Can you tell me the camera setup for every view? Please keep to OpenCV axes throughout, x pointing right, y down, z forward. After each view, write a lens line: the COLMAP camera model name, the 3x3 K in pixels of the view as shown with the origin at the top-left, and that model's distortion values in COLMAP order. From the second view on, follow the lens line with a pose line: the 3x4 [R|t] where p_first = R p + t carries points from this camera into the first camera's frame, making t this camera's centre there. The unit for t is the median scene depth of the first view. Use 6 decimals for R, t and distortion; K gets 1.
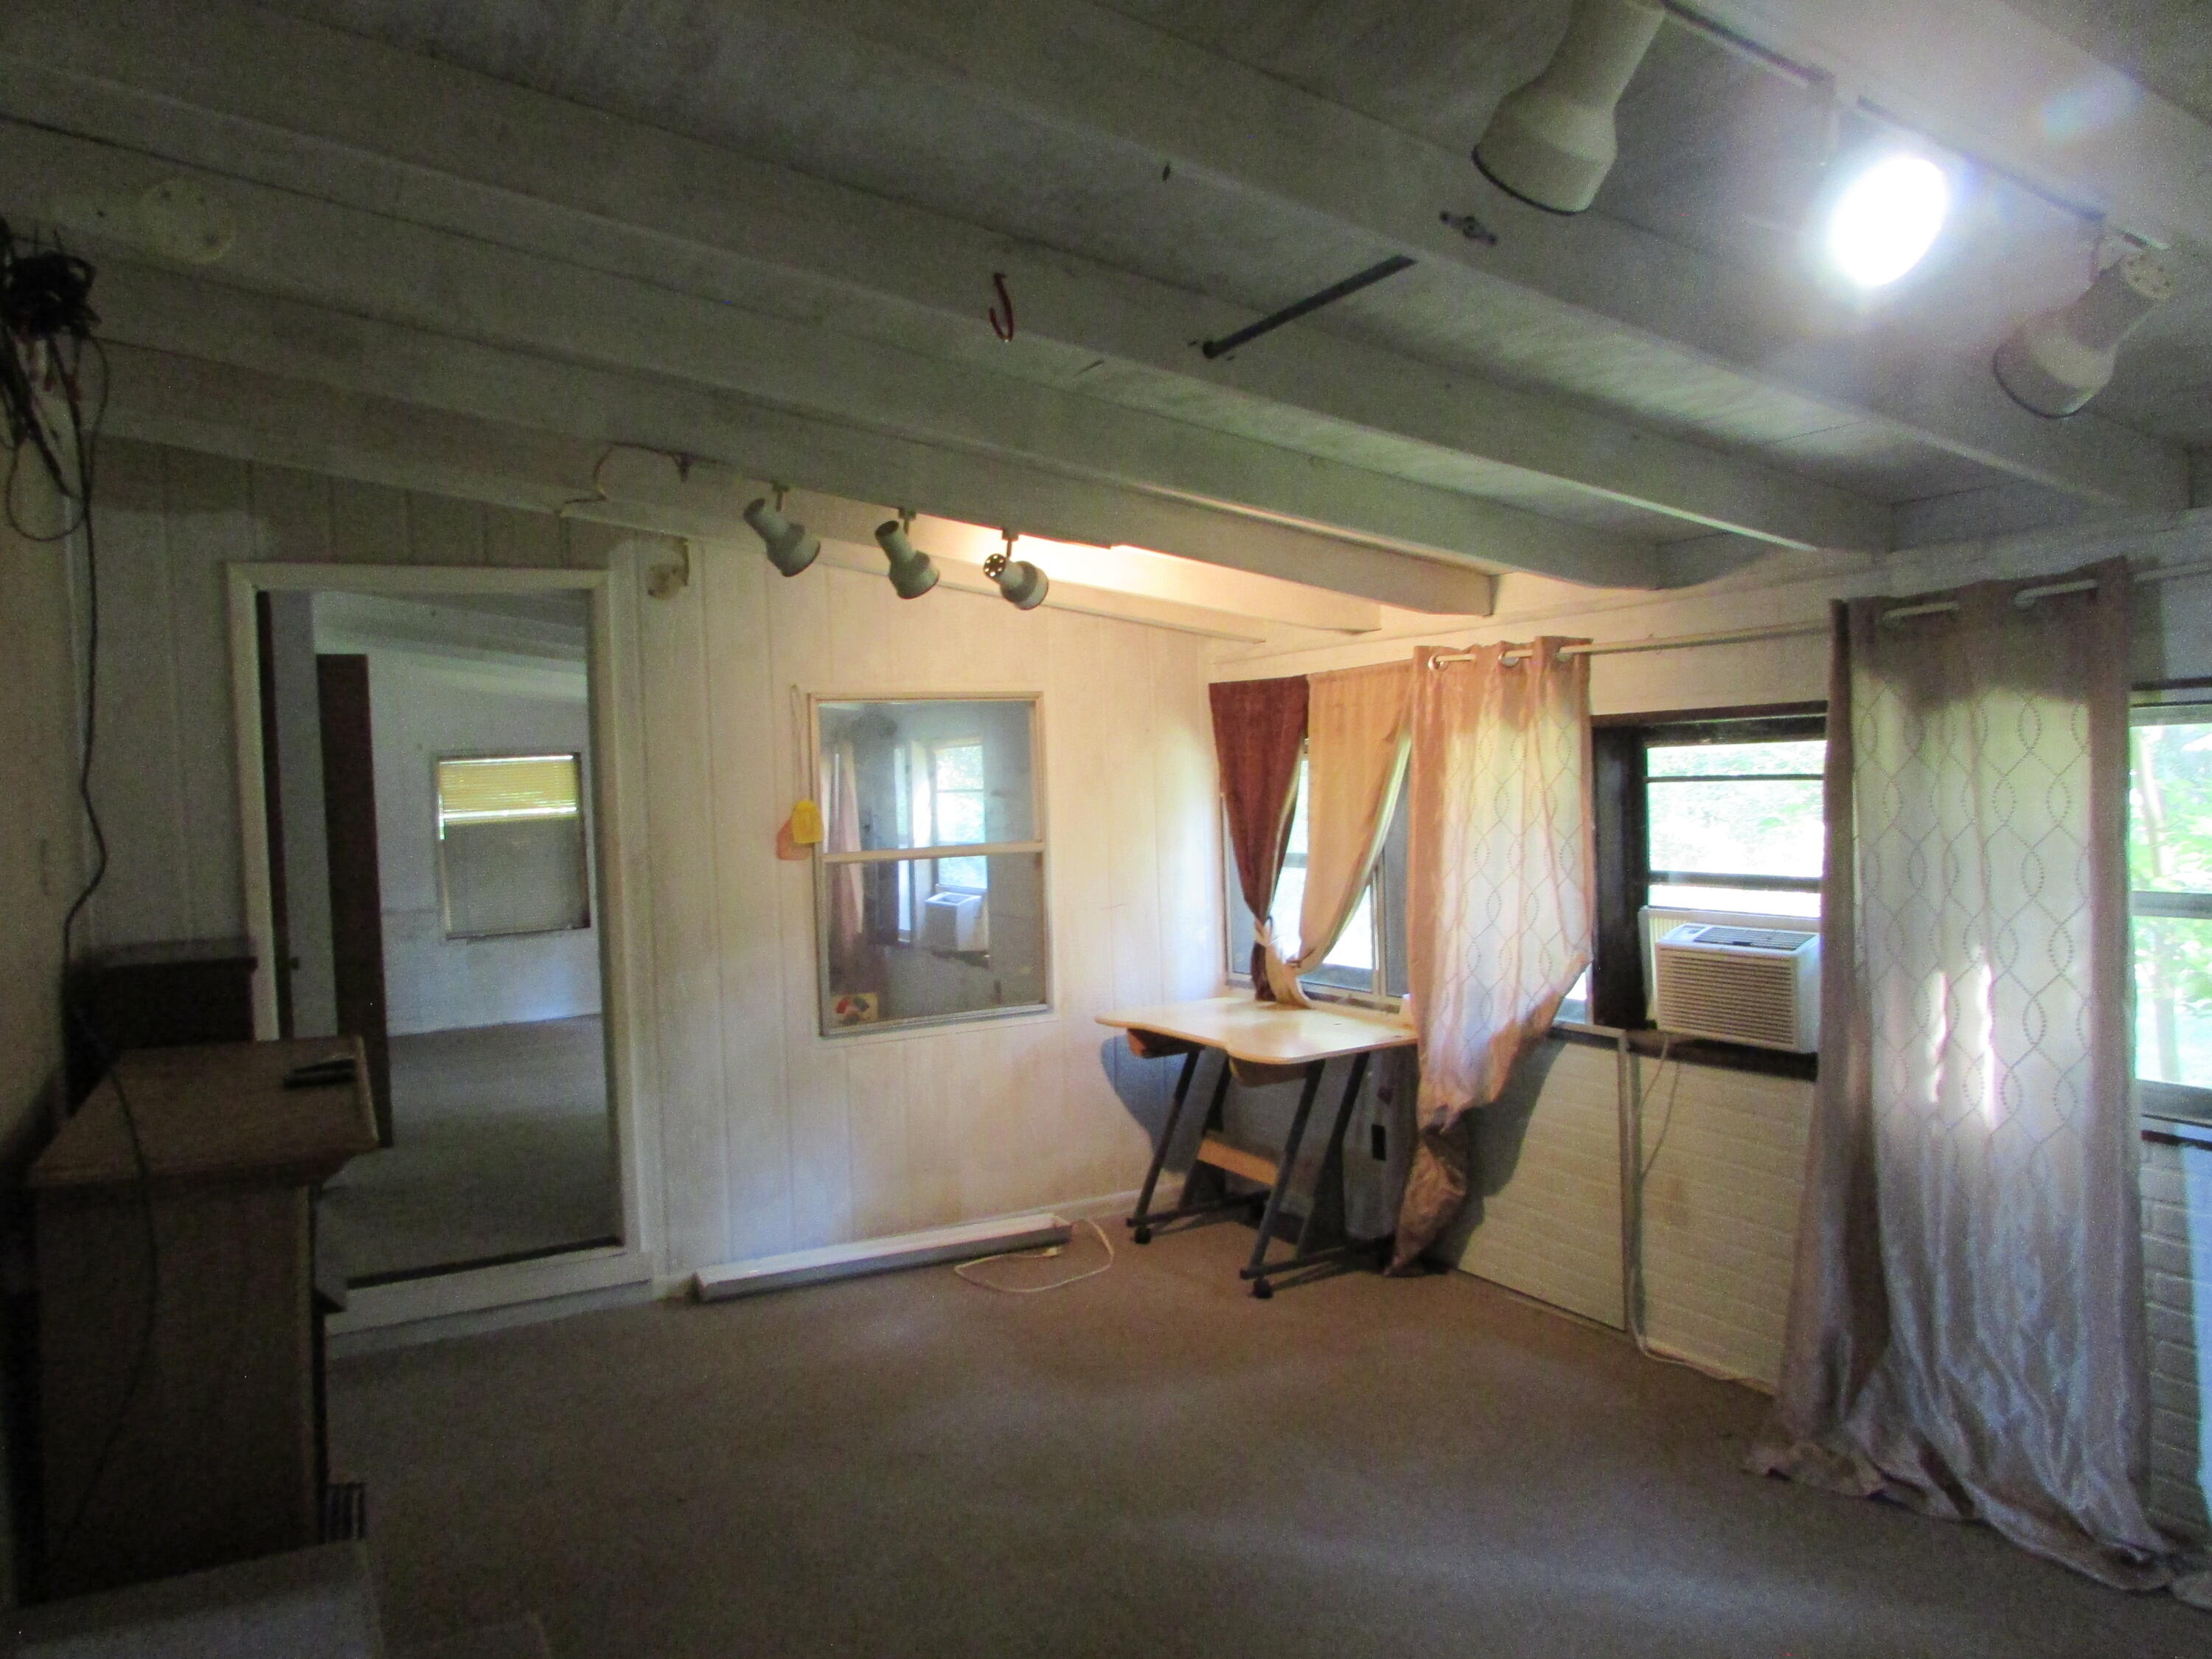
lens RADIAL K [[1556.7, 0, 1109.0], [0, 1556.7, 827.1], [0, 0, 1]] dist [-0.023509, 0.004610]
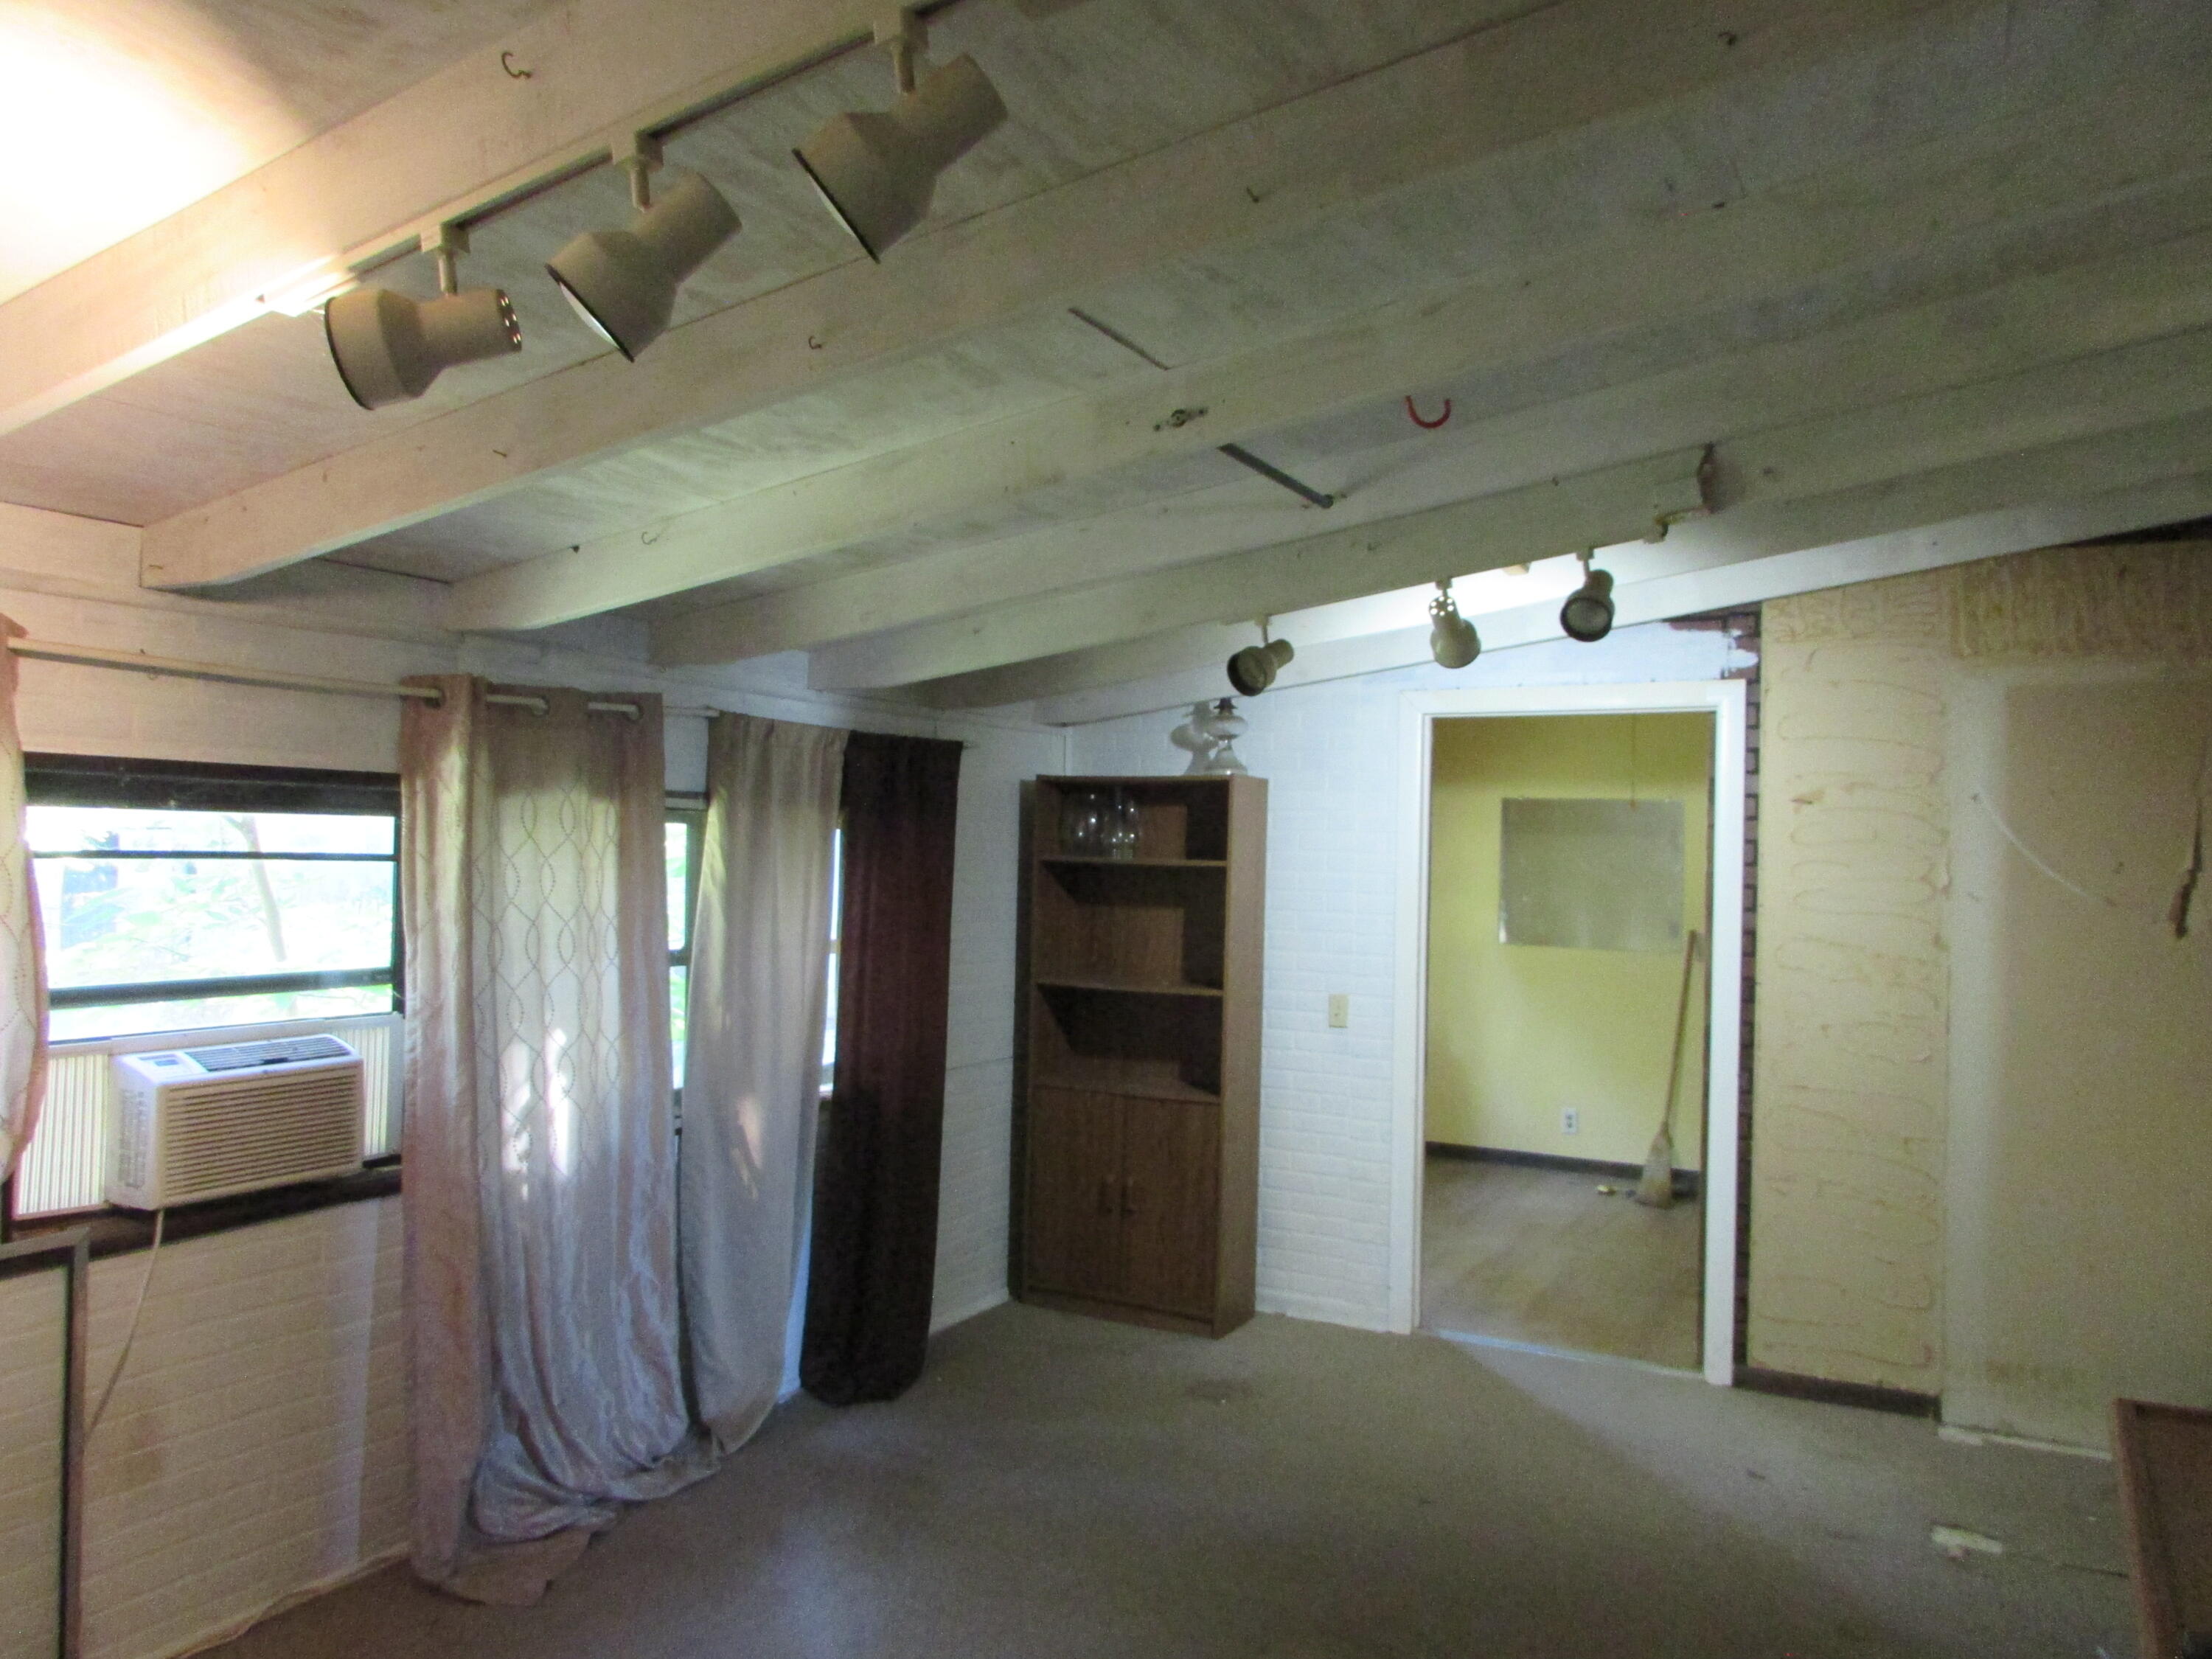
lens RADIAL K [[1556.7, 0, 1109.0], [0, 1556.7, 827.1], [0, 0, 1]] dist [-0.023509, 0.004610]
pose [[-0.546056, 0.038407, 0.836868, -0.534582], [0.026077, 0.999244, -0.028844, -0.012045], [-0.837343, 0.006072, -0.546644, 1.138077]]
